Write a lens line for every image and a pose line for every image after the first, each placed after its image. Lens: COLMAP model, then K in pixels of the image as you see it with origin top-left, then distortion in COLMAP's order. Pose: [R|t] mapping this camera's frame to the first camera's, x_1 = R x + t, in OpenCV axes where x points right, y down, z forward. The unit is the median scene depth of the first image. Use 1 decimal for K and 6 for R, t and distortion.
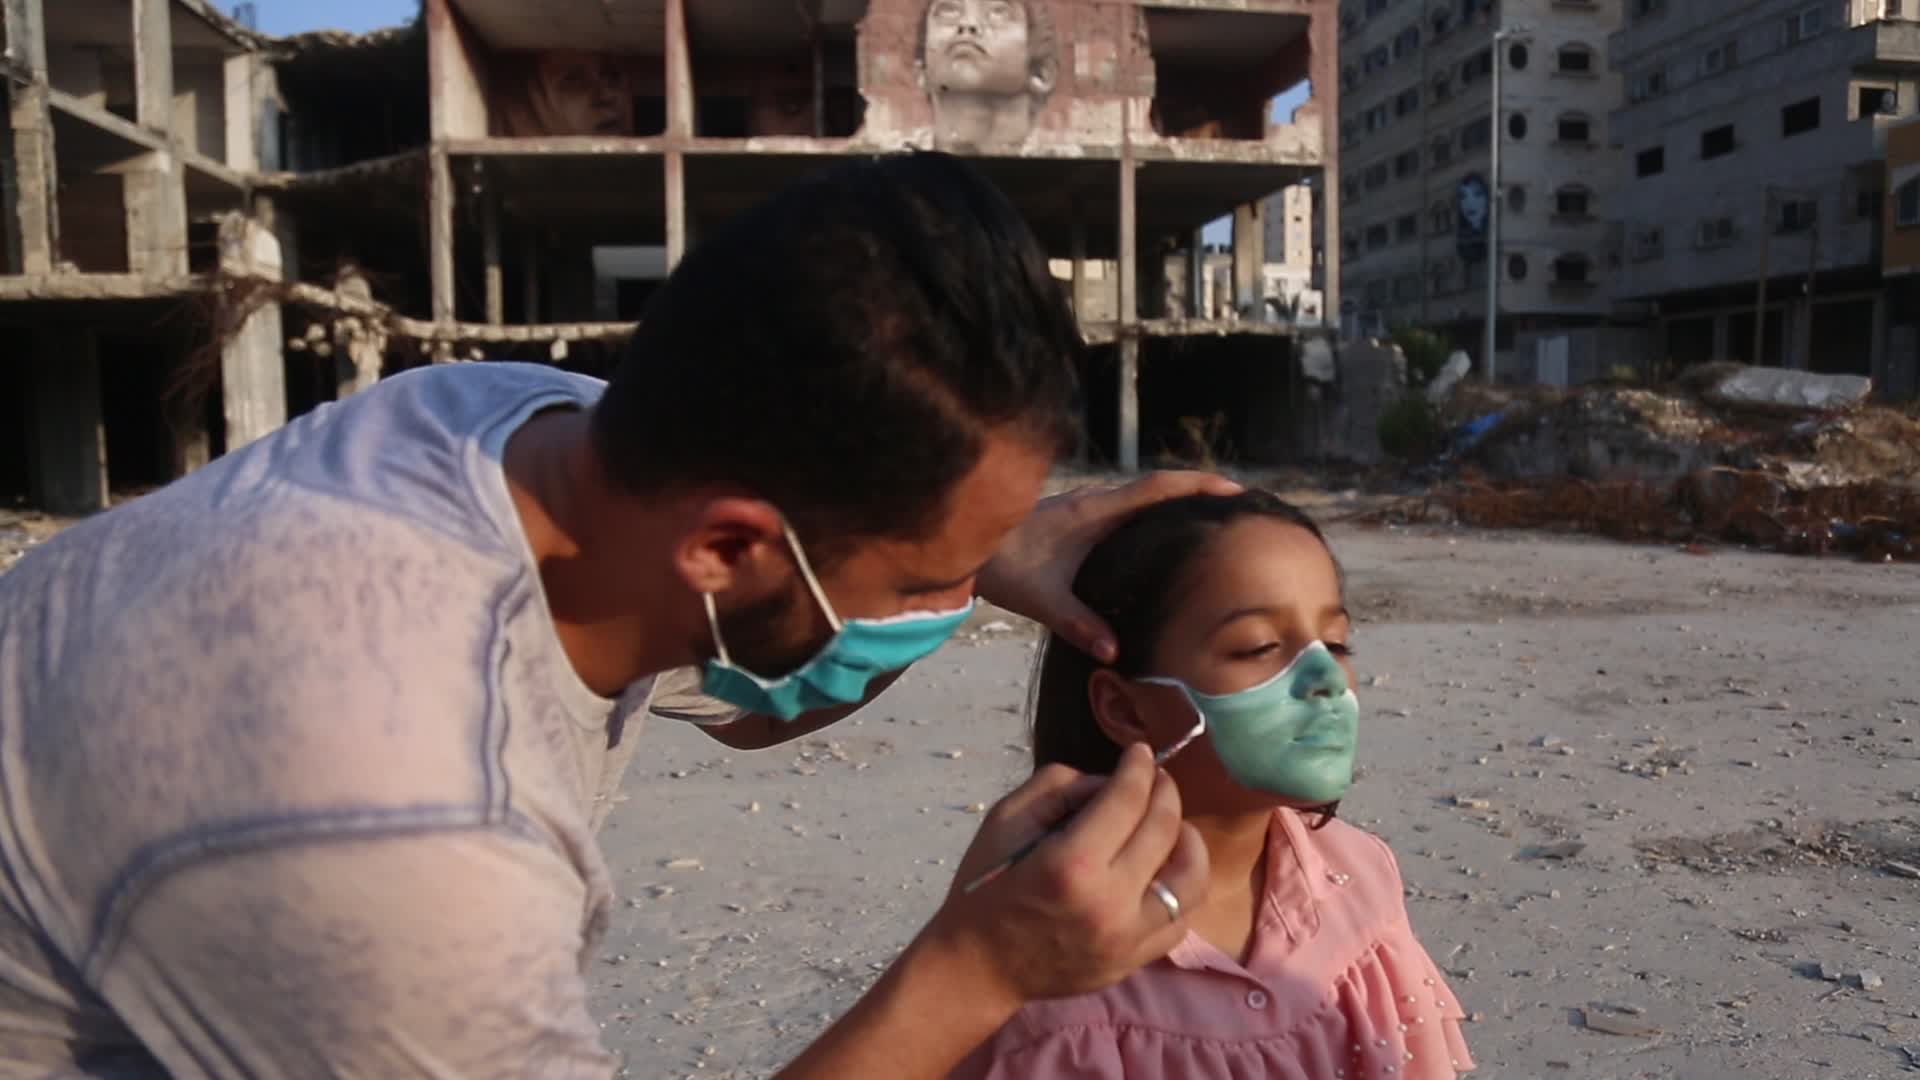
lens RADIAL K [[1350.6, 0, 991.1], [0, 1350.6, 553.0], [0, 0, 1]] dist [-0.137231, 0.082989]
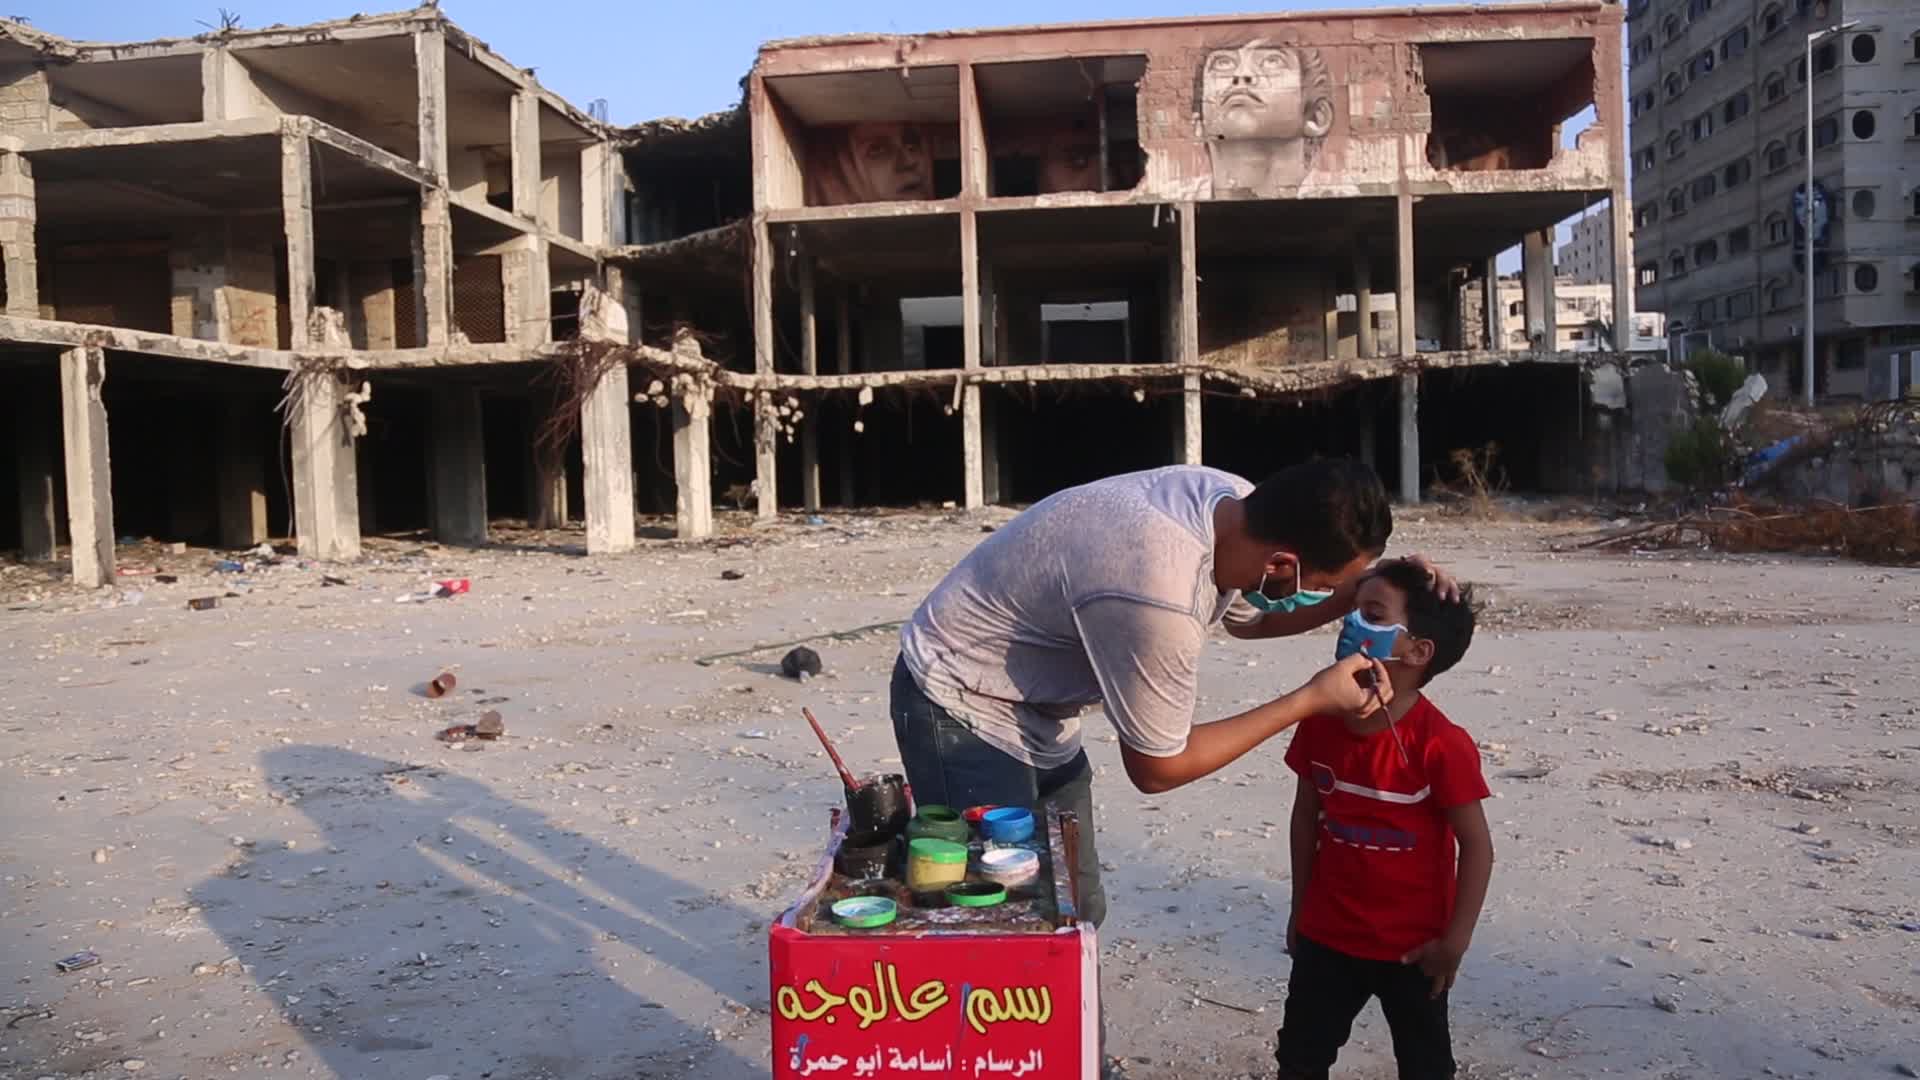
lens RADIAL K [[1356.2, 0, 960.0], [0, 1356.2, 540.0], [0, 0, 1]] dist [-0.127962, 0.088669]
pose [[0.968215, -0.003780, -0.250091, 0.027386], [-0.005647, 0.999301, -0.036967, 0.006053], [0.250056, 0.037204, 0.967516, -0.053777]]
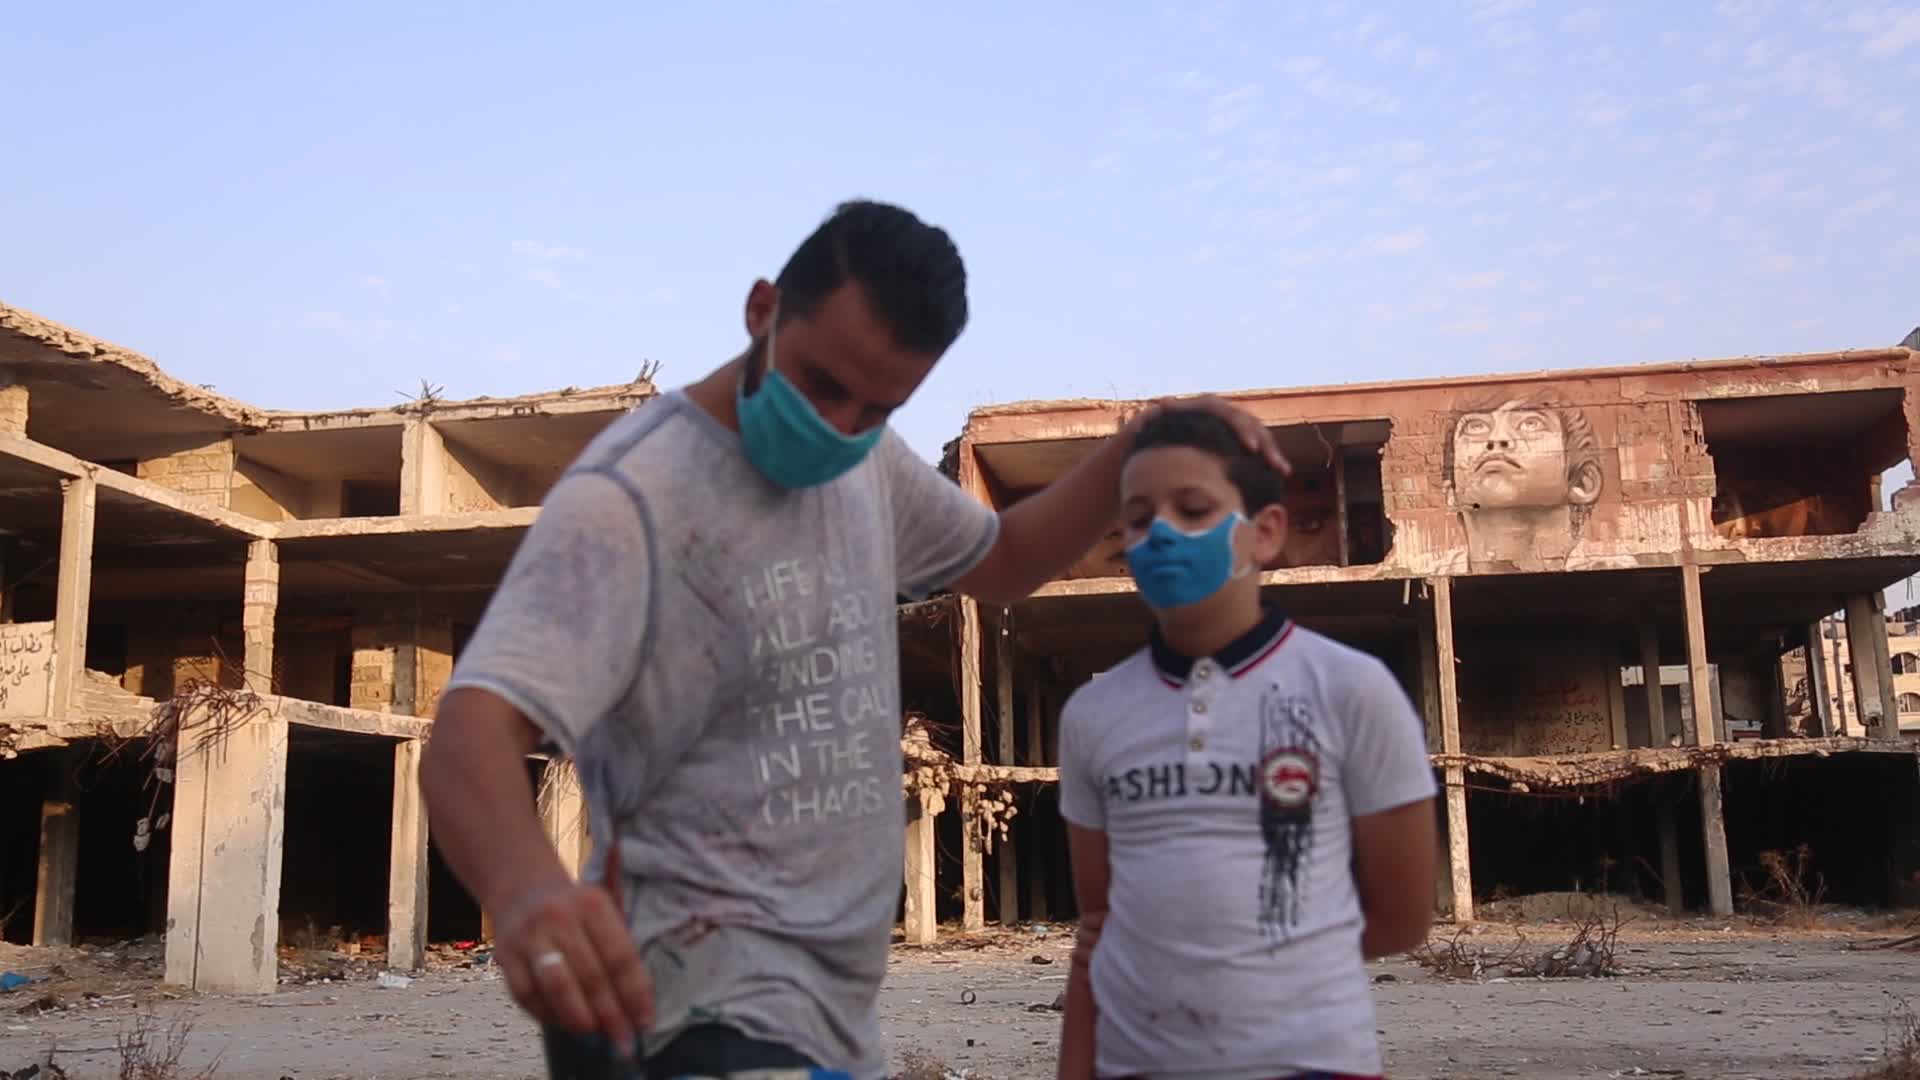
lens RADIAL K [[1885.1, 0, 957.3], [0, 1885.1, 545.9], [0, 0, 1]] dist [-0.008151, 0.117906]
pose [[0.946817, -0.066872, -0.314748, 0.036183], [-0.019942, 0.964091, -0.264823, 0.044093], [0.321155, 0.257016, 0.911484, -0.347769]]
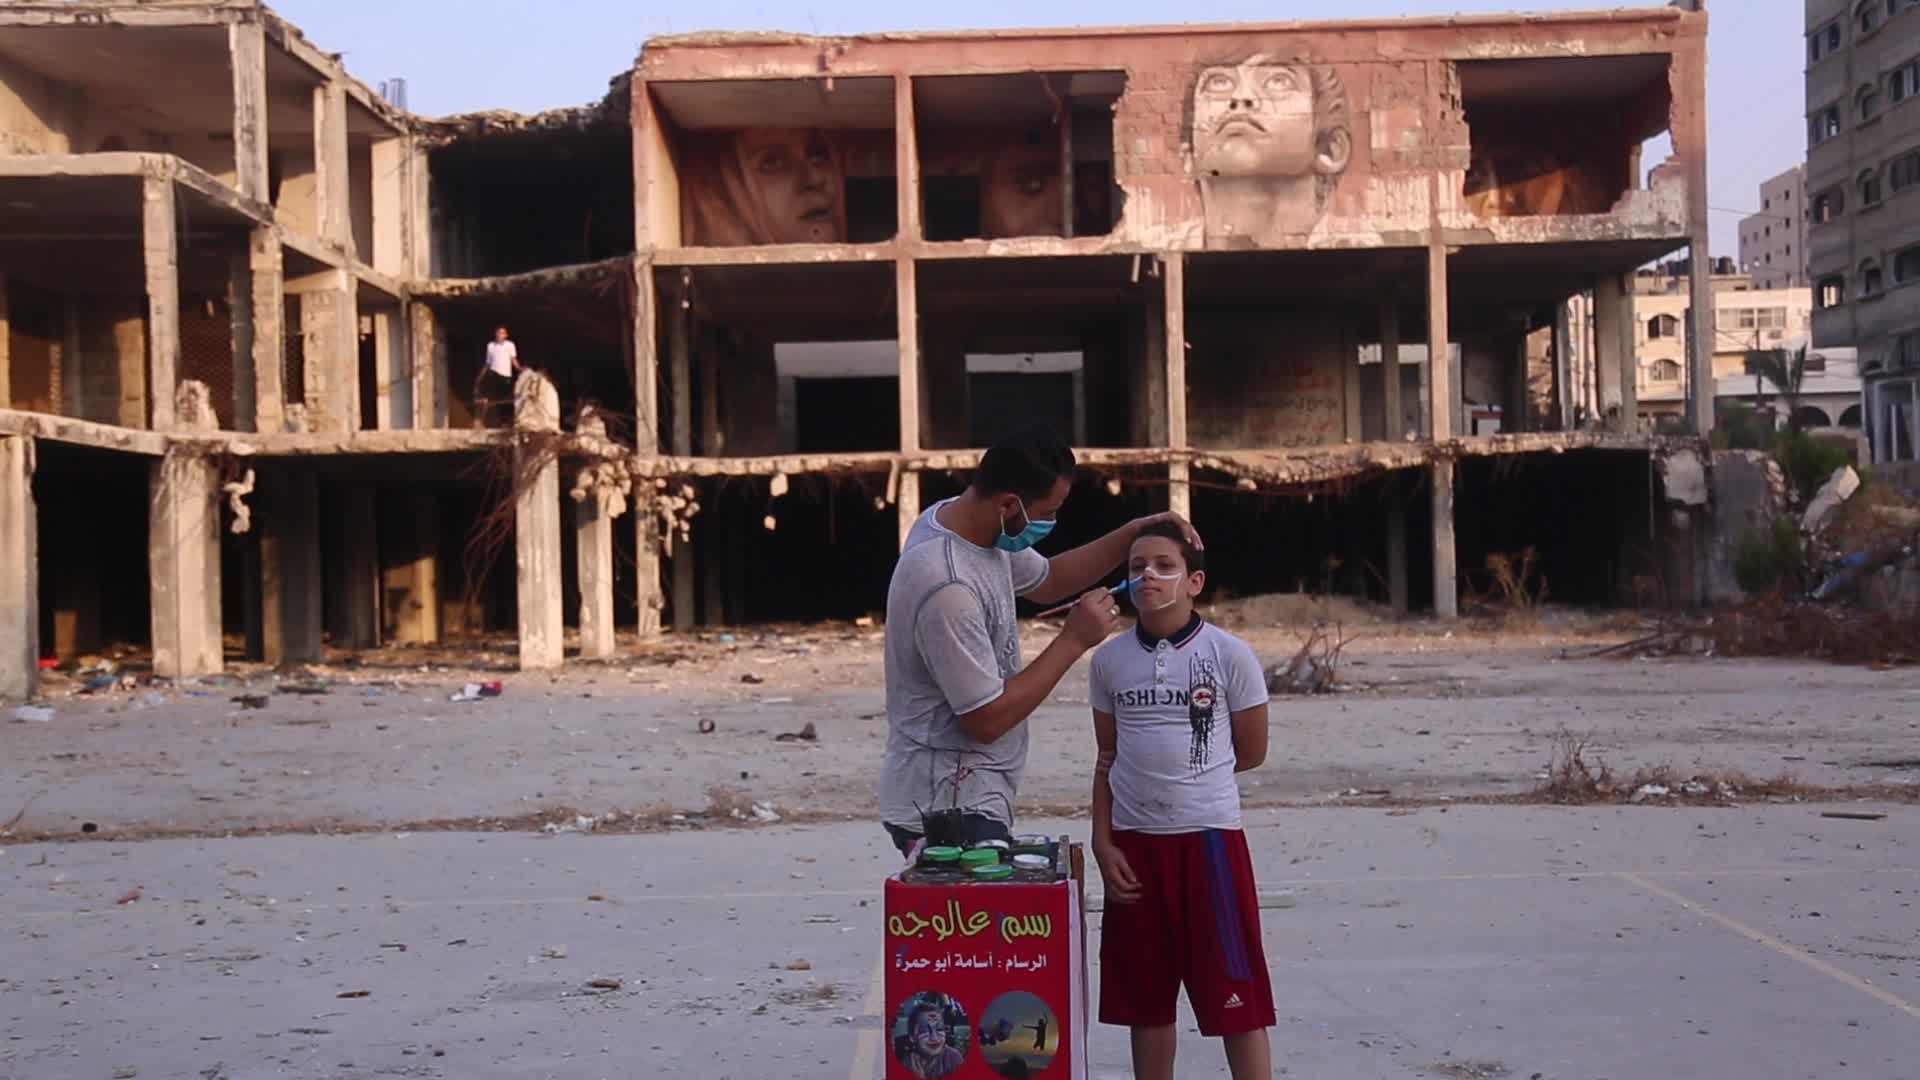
lens RADIAL K [[2269.9, 0, 960.0], [0, 2269.9, 540.0], [0, 0, 1]] dist [0.086148, 0.095240]
pose [[0.986874, -0.014812, -0.160812, 0.035191], [-0.002200, 0.994459, -0.105099, 0.040928], [0.161477, 0.104073, 0.981373, -0.446506]]
